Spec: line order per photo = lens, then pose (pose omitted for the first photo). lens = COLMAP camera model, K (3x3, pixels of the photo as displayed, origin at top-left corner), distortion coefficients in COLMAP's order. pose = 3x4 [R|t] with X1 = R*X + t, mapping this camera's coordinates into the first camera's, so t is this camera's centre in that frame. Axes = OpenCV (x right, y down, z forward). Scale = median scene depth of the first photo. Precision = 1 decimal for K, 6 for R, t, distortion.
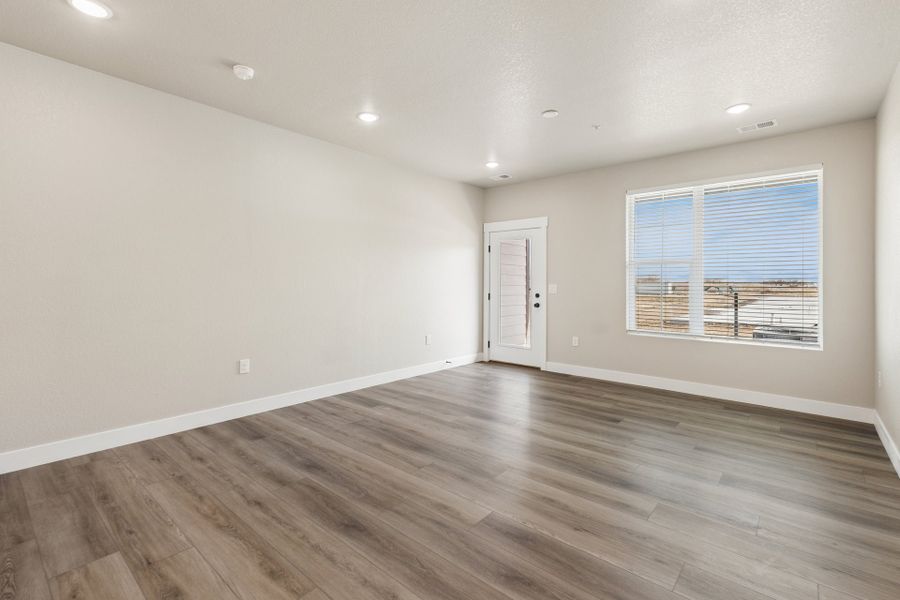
lens RADIAL K [[410.0, 0, 454.4], [0, 410.0, 275.9], [0, 0, 1]] dist [0.000886, 0.000281]
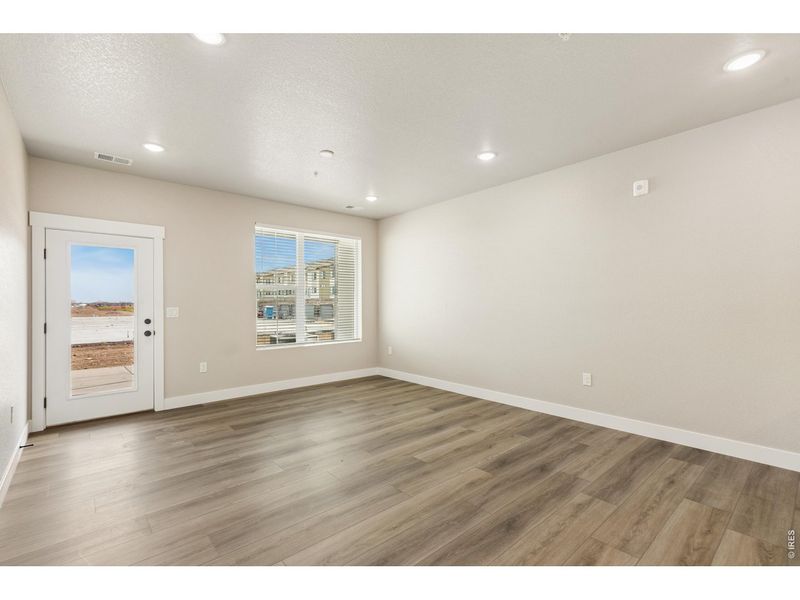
lens RADIAL K [[365.9, 0, 400.0], [0, 365.9, 300.0], [0, 0, 1]] dist [0.009277, -0.000255]
pose [[0.141612, 0.003804, 0.989915, -0.684573], [-0.011550, 0.999931, -0.002190, 0.002104], [-0.989855, -0.011123, 0.141646, 0.619905]]
